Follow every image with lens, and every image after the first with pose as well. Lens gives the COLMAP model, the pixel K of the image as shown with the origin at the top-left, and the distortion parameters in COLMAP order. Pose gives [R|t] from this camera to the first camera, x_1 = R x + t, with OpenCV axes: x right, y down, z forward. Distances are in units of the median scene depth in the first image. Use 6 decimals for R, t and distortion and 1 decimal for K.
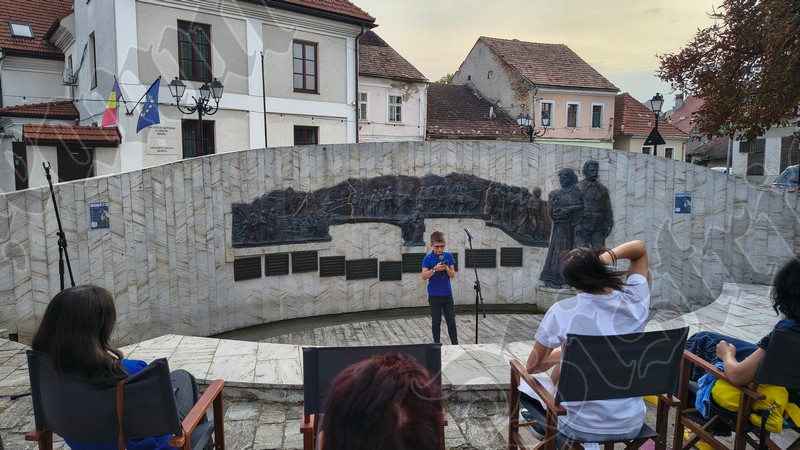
lens RADIAL K [[550.2, 0, 400.7], [0, 550.2, 218.9], [0, 0, 1]] dist [0.047472, -0.056973]
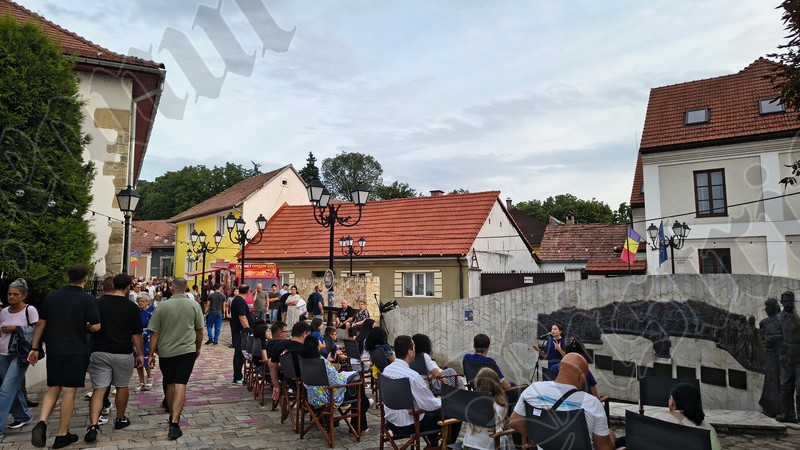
lens RADIAL K [[551.1, 0, 396.7], [0, 551.1, 222.6], [0, 0, 1]] dist [0.039175, -0.055442]
pose [[0.322996, -0.105144, -0.940541, 1.058936], [-0.083563, 0.986759, -0.139008, -0.027385], [0.942704, 0.123494, 0.309934, -0.011236]]
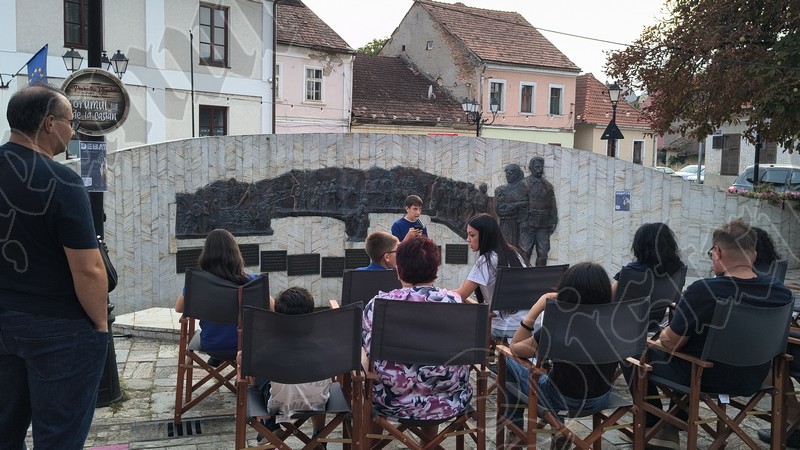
lens RADIAL K [[725.4, 0, 380.0], [0, 725.4, 217.1], [0, 0, 1]] dist [0.022542, 0.001978]
pose [[0.994954, 0.013283, 0.099453, -0.063231], [-0.012248, 0.999864, -0.011015, 0.020237], [-0.099585, 0.009741, 0.994981, -0.265288]]
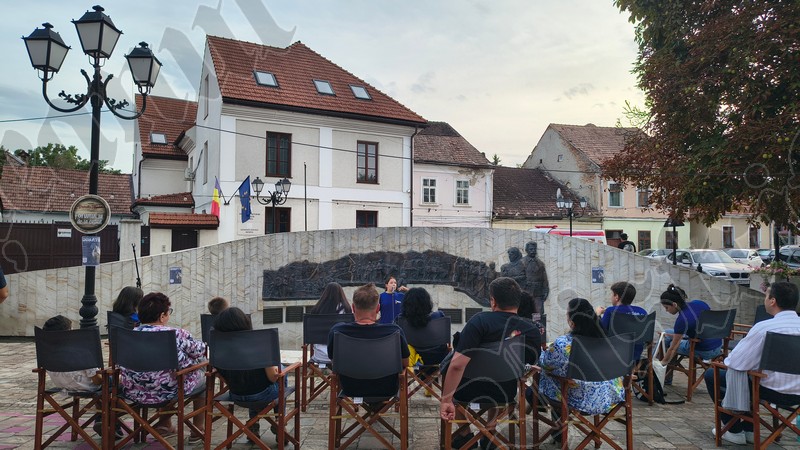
lens RADIAL K [[550.5, 0, 402.7], [0, 550.5, 227.4], [0, 0, 1]] dist [0.042826, -0.048147]
pose [[0.983218, -0.001800, -0.182424, 0.276836], [-0.020958, 0.992216, -0.122749, 0.027164], [0.181225, 0.124513, 0.975528, -0.322803]]
